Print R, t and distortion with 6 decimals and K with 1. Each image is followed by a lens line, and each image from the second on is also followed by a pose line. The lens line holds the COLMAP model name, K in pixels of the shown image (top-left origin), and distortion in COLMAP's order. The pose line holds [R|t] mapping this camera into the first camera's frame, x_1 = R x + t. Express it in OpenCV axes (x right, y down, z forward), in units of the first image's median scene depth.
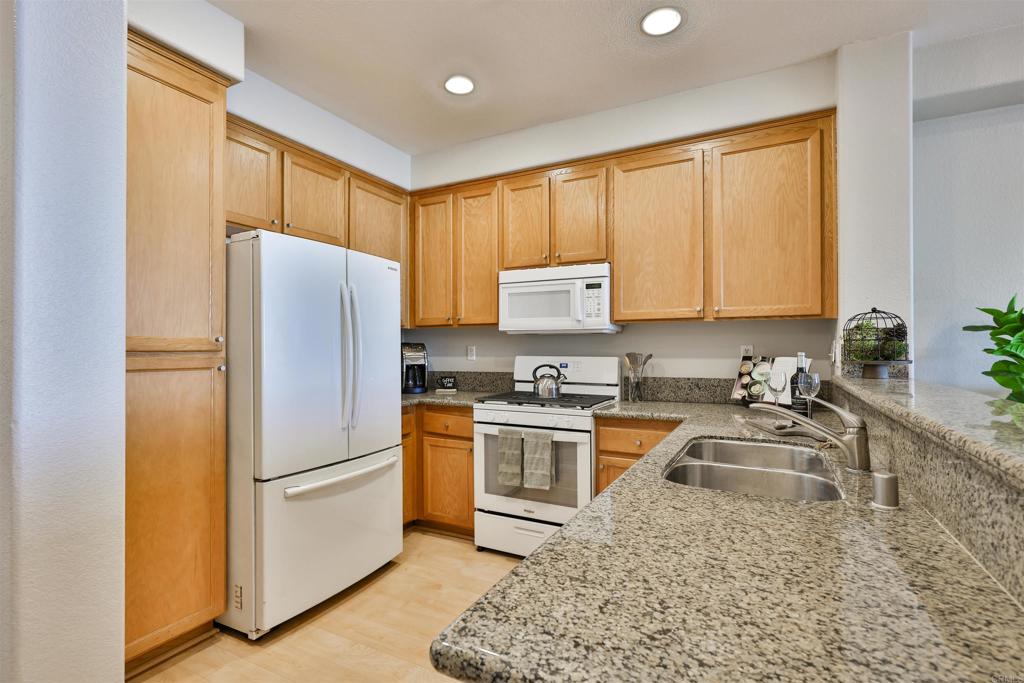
lens RADIAL K [[491.8, 0, 512.0], [0, 491.8, 341.5], [0, 0, 1]] dist [-0.001575, -0.000074]
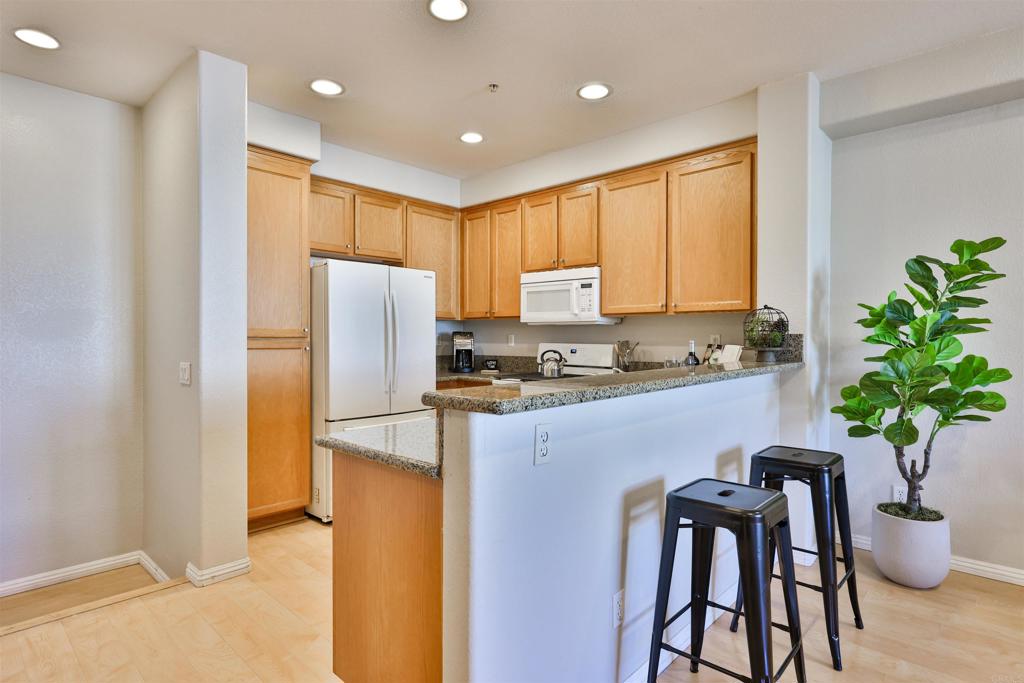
lens RADIAL K [[536.0, 0, 512.3], [0, 536.0, 336.6], [0, 0, 1]] dist [0.001795, 0.000085]
pose [[0.966014, 0.004329, -0.258453, 0.324162], [-0.000849, 0.999907, 0.013575, -0.004786], [0.258488, -0.012894, 0.965928, -0.322708]]
